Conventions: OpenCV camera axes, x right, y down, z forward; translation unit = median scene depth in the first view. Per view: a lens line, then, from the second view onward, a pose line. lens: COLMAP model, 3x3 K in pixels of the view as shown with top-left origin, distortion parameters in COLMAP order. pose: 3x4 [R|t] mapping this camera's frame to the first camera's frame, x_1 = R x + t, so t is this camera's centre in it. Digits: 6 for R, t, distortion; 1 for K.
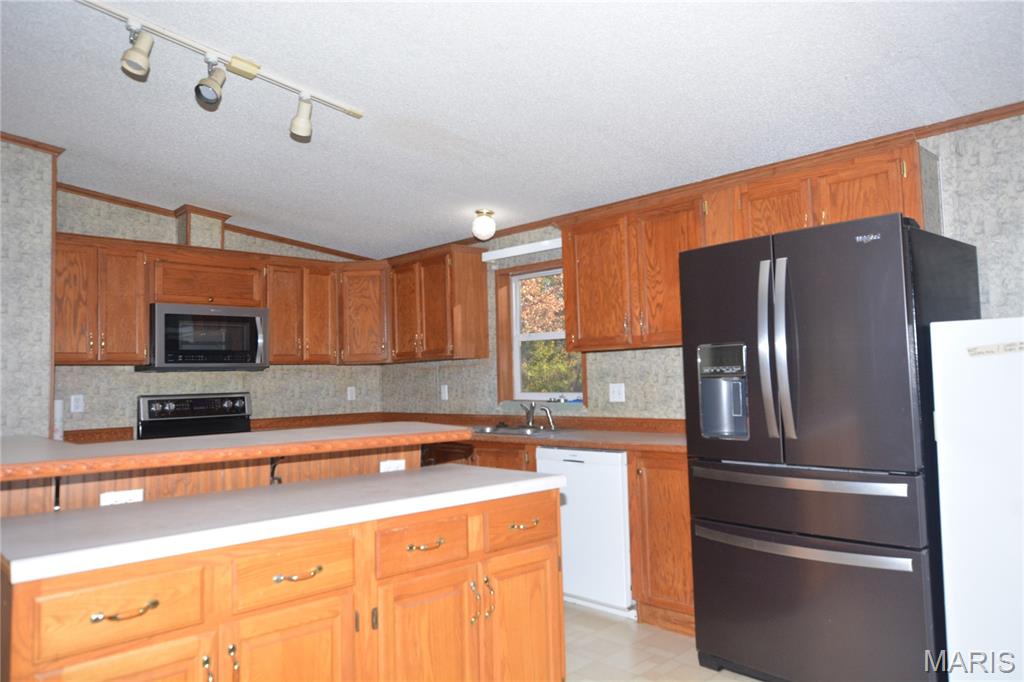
lens RADIAL K [[738.4, 0, 511.9], [0, 738.4, 338.8], [0, 0, 1]] dist [0.053303, 0.006752]
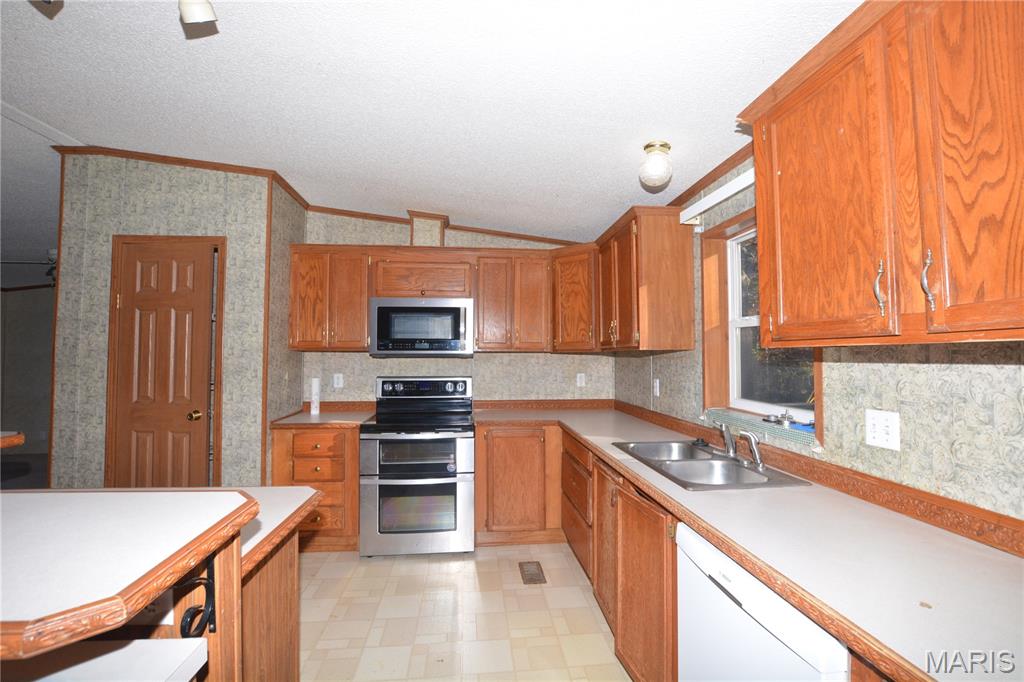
lens RADIAL K [[462.1, 0, 508.5], [0, 462.1, 338.7], [0, 0, 1]] dist [-0.031099, 0.004478]
pose [[0.791750, 0.004550, -0.610828, 0.121938], [0.013157, 0.999613, 0.024499, 0.000417], [0.610703, -0.027434, 0.791384, 0.570934]]
